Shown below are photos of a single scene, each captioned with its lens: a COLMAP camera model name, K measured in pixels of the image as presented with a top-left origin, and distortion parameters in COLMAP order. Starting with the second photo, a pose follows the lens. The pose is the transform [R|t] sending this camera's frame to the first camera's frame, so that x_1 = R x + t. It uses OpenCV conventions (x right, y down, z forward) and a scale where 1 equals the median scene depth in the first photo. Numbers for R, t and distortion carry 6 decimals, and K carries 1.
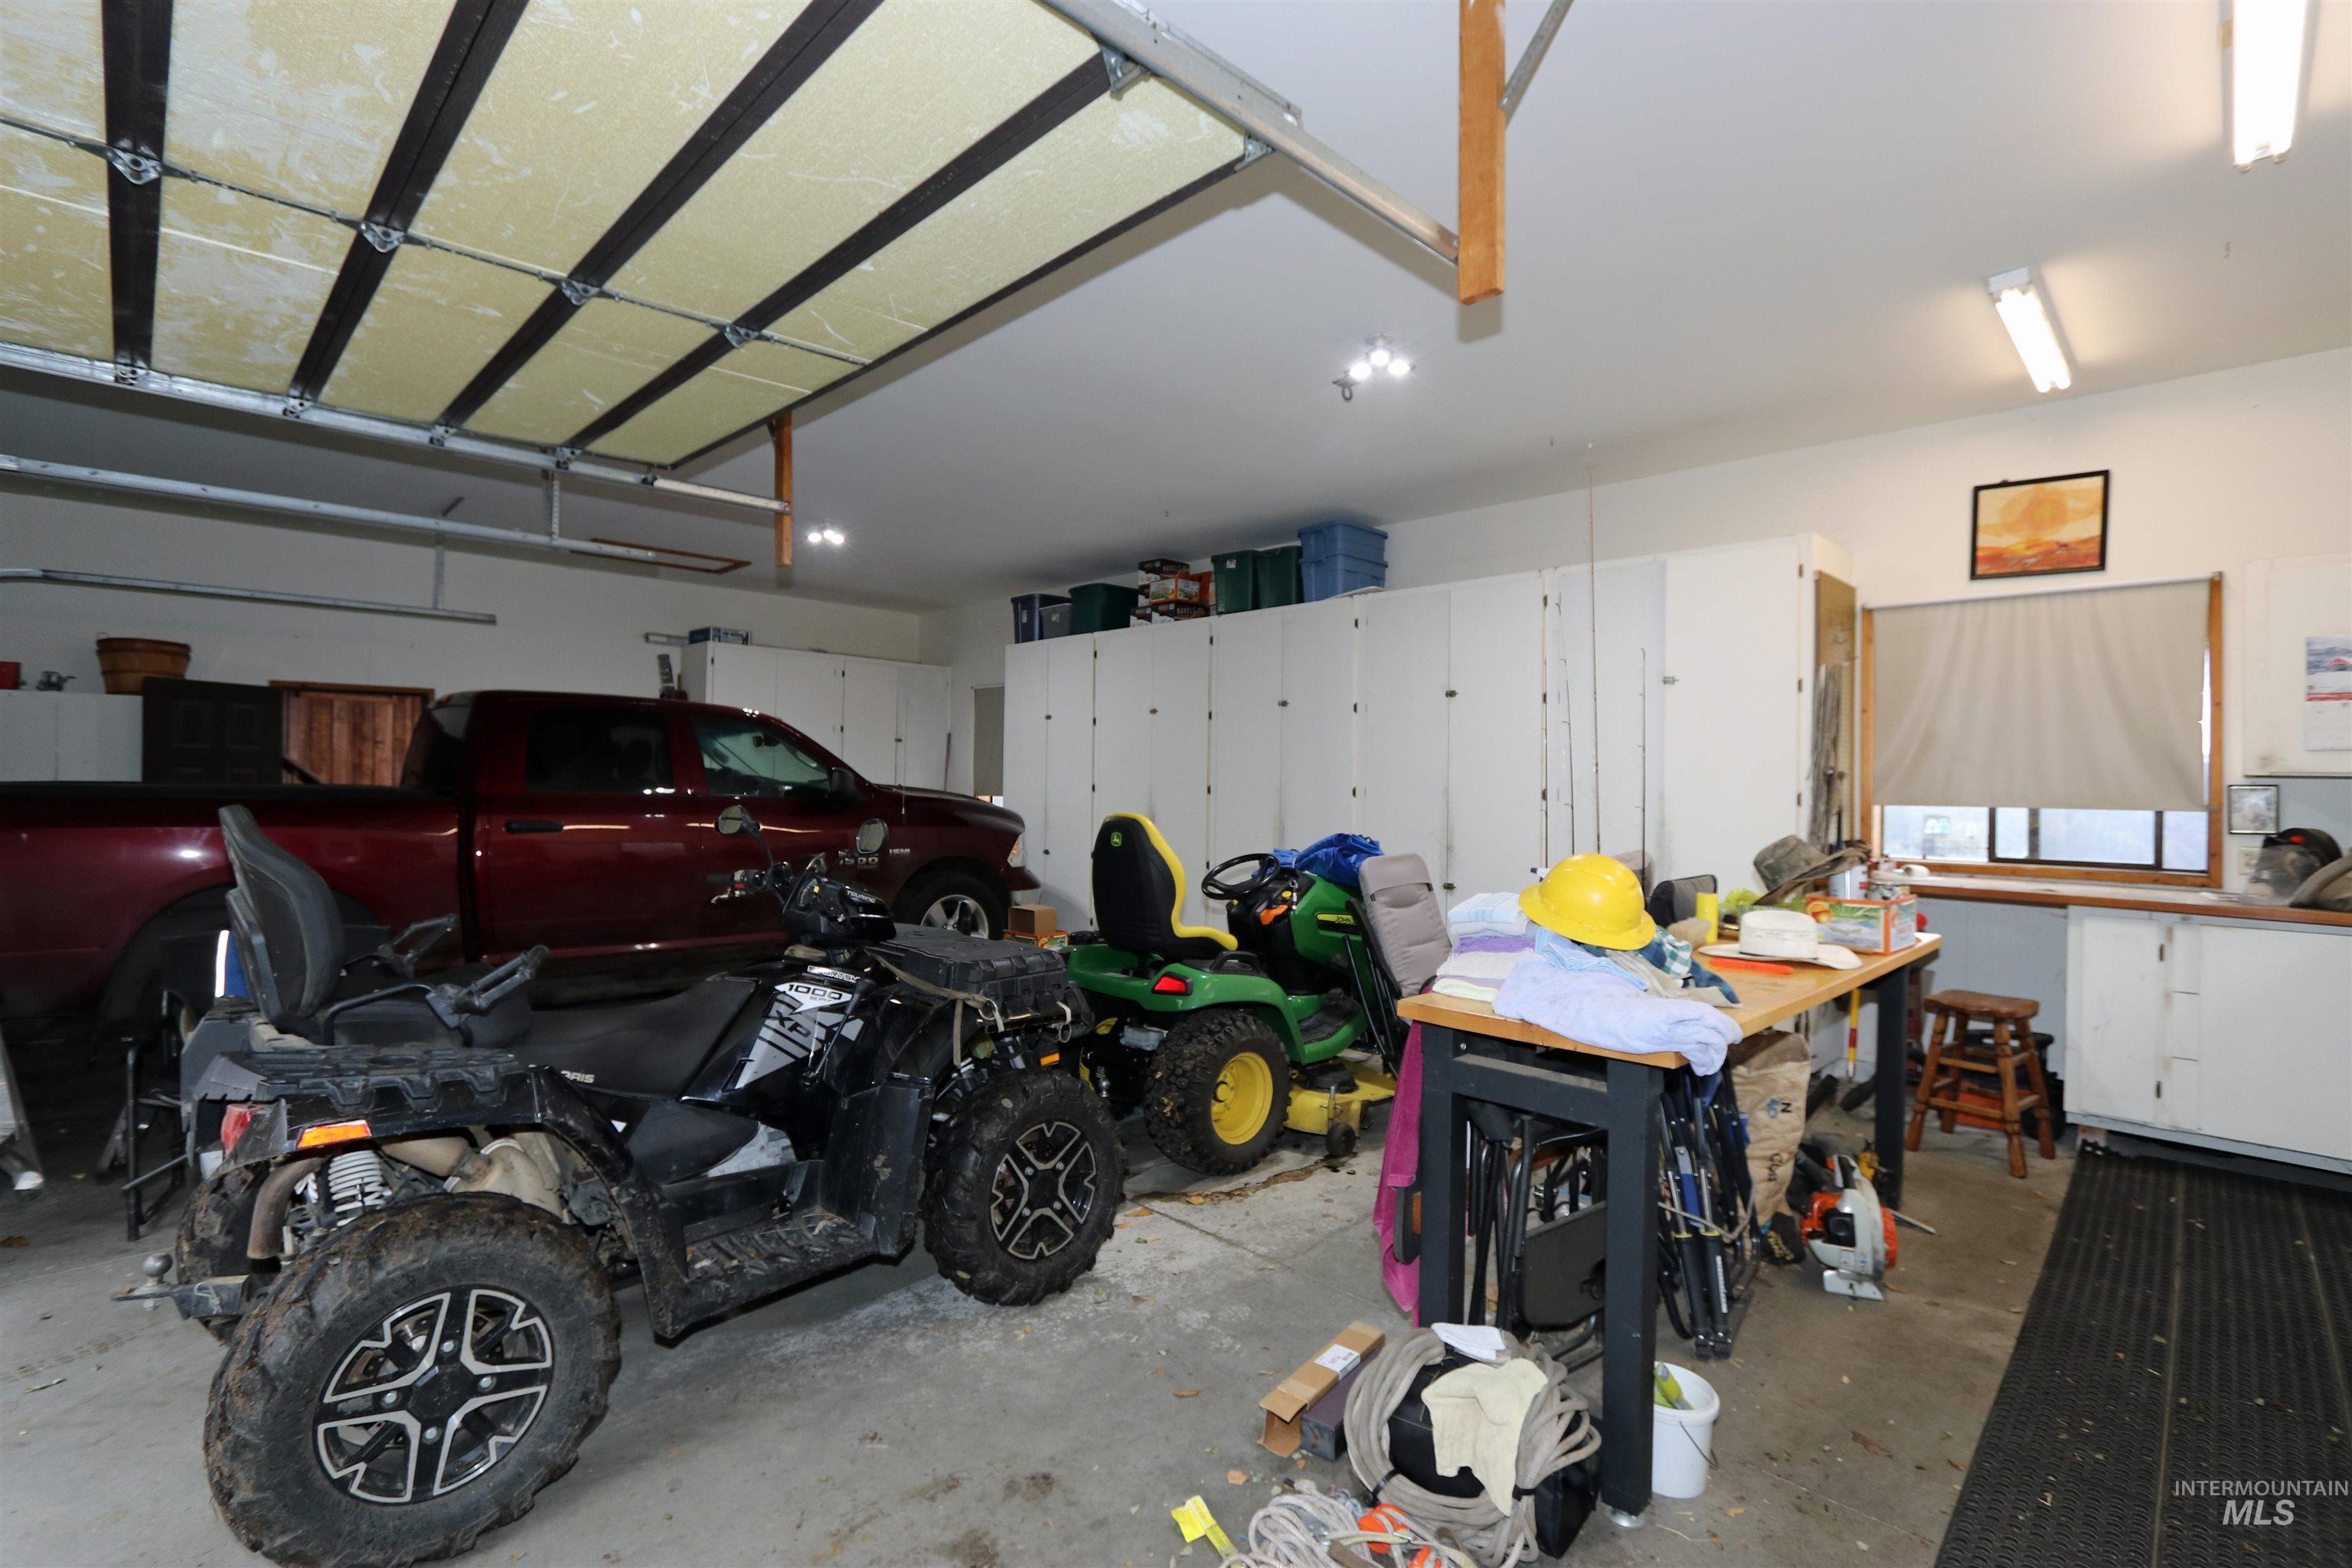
lens RADIAL K [[1079.1, 0, 1168.7], [0, 1079.1, 797.0], [0, 0, 1]] dist [-0.020741, 0.000224]
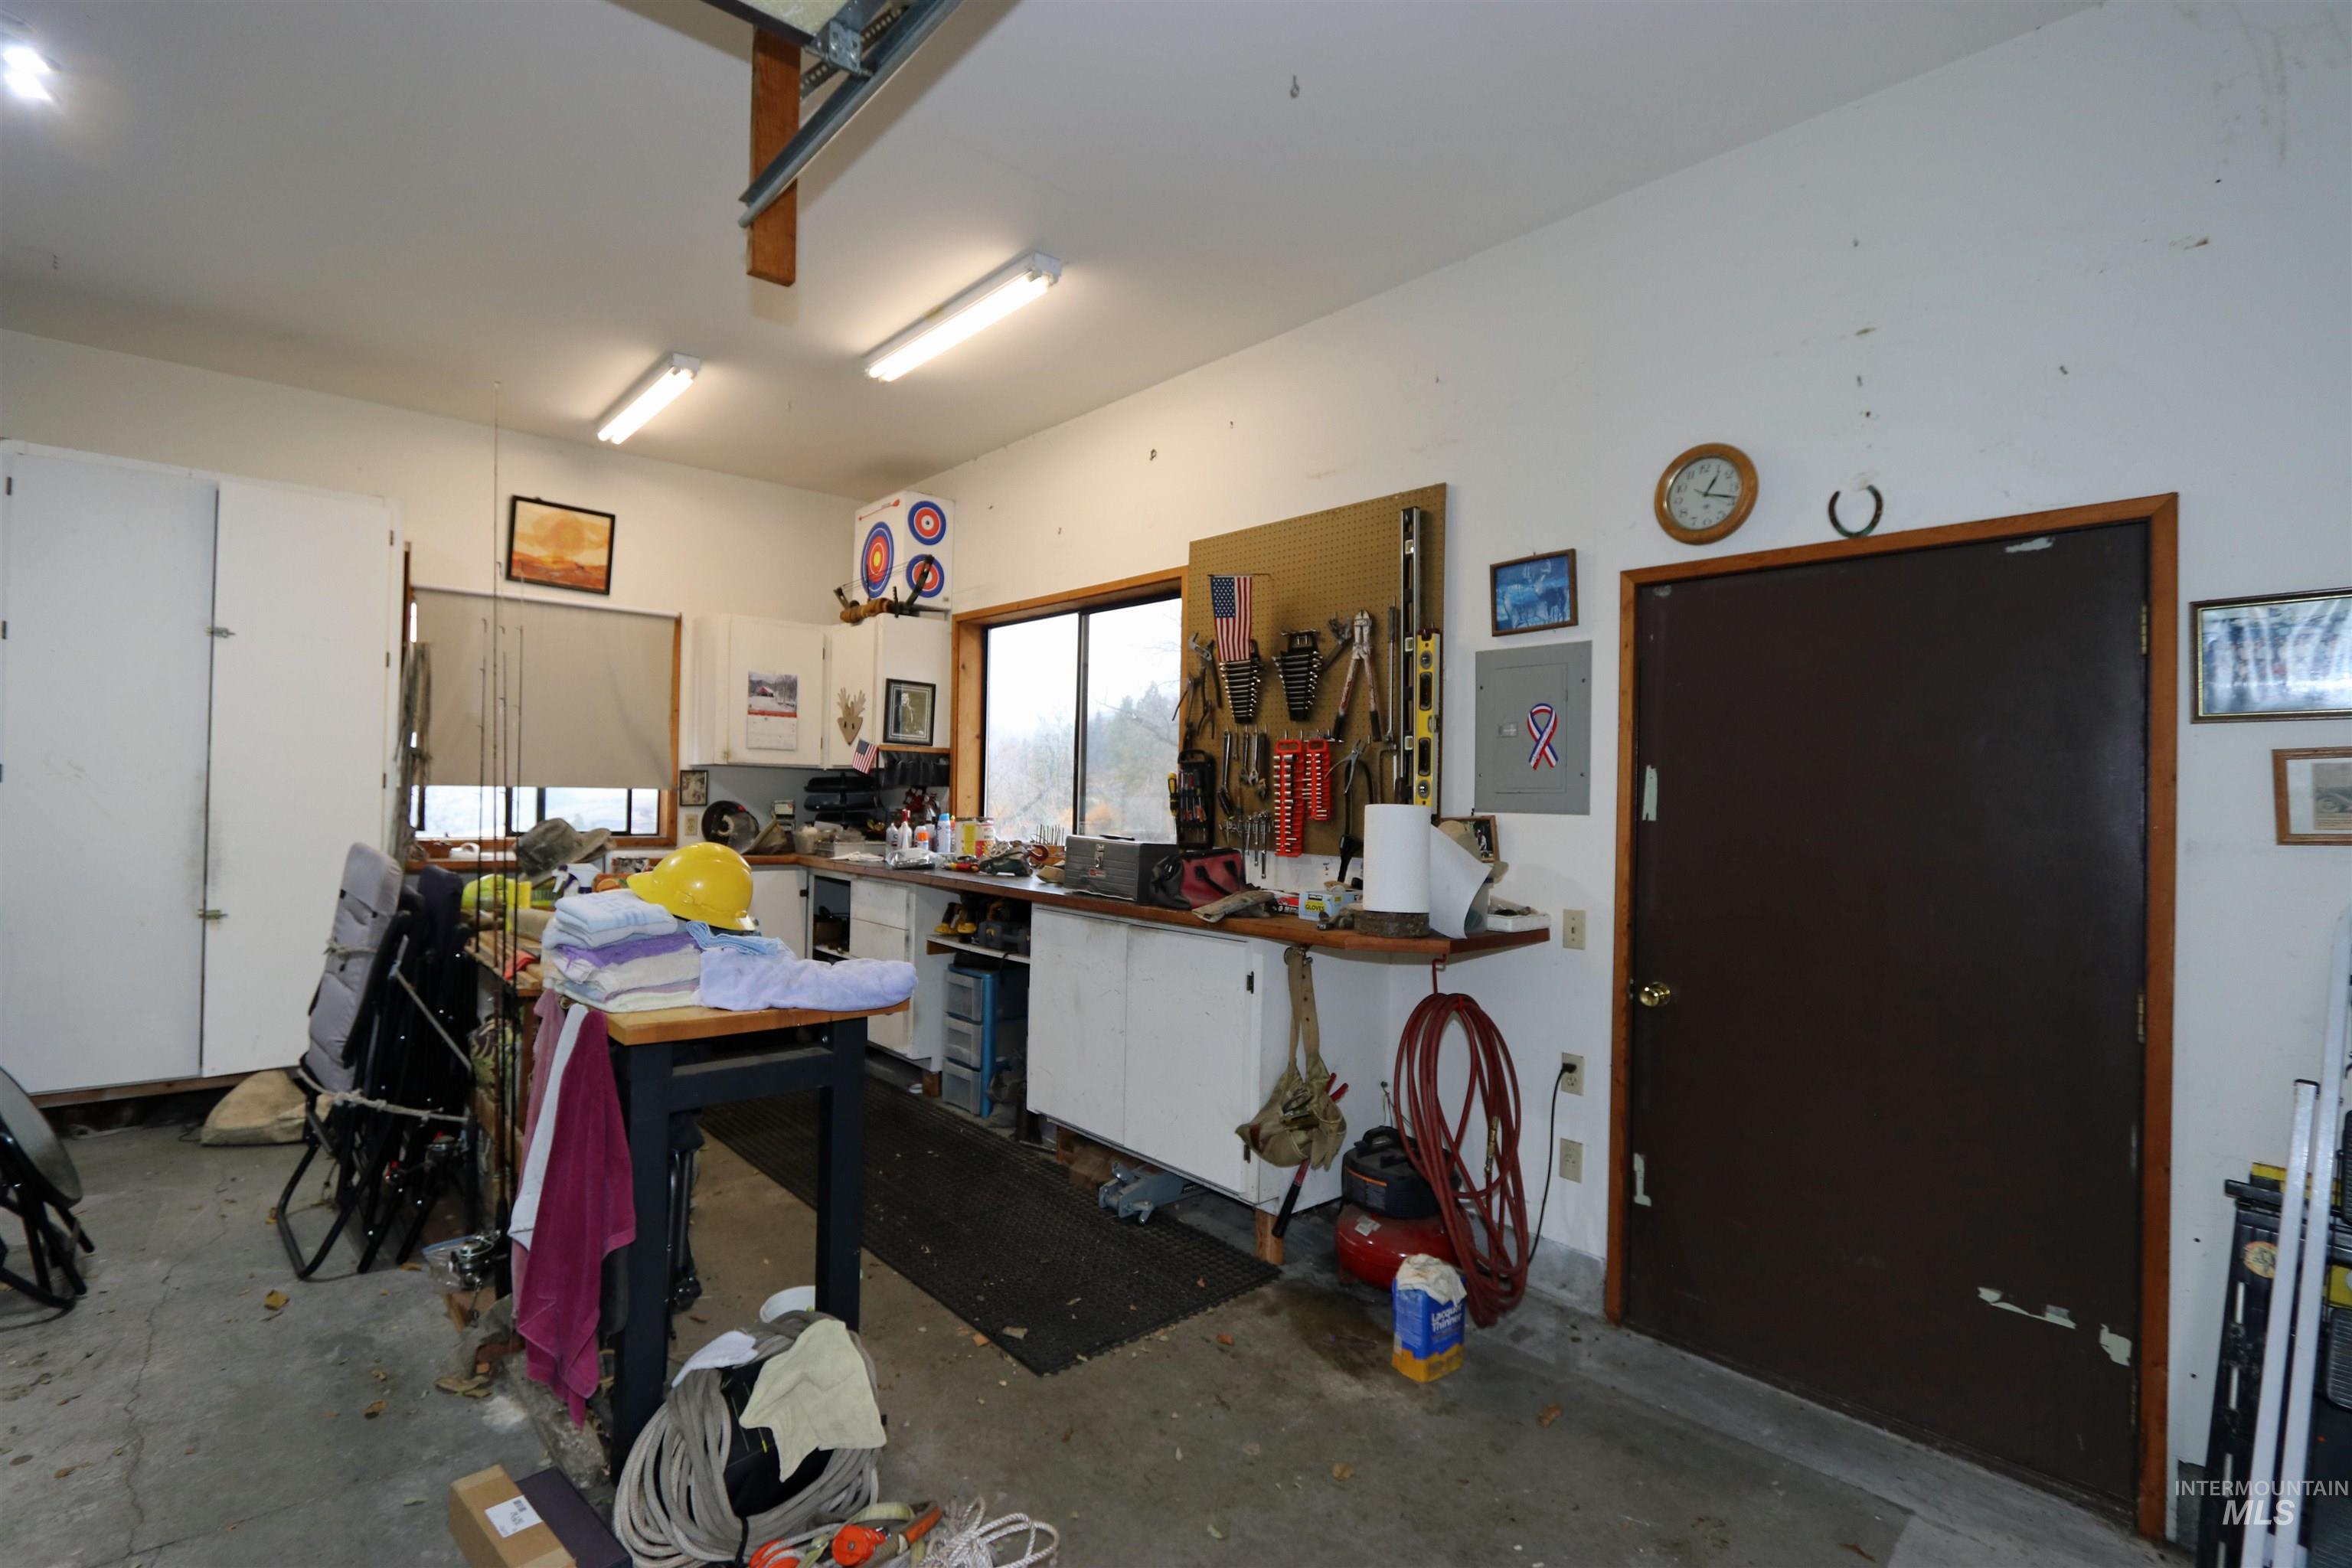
lens RADIAL K [[1079.1, 0, 1169.4], [0, 1079.1, 772.6], [0, 0, 1]] dist [-0.020741, 0.000224]
pose [[0.063182, 0.008081, 0.997969, -0.317951], [-0.012127, 0.999900, -0.007329, -0.006179], [-0.997928, -0.011640, 0.063273, 0.267200]]
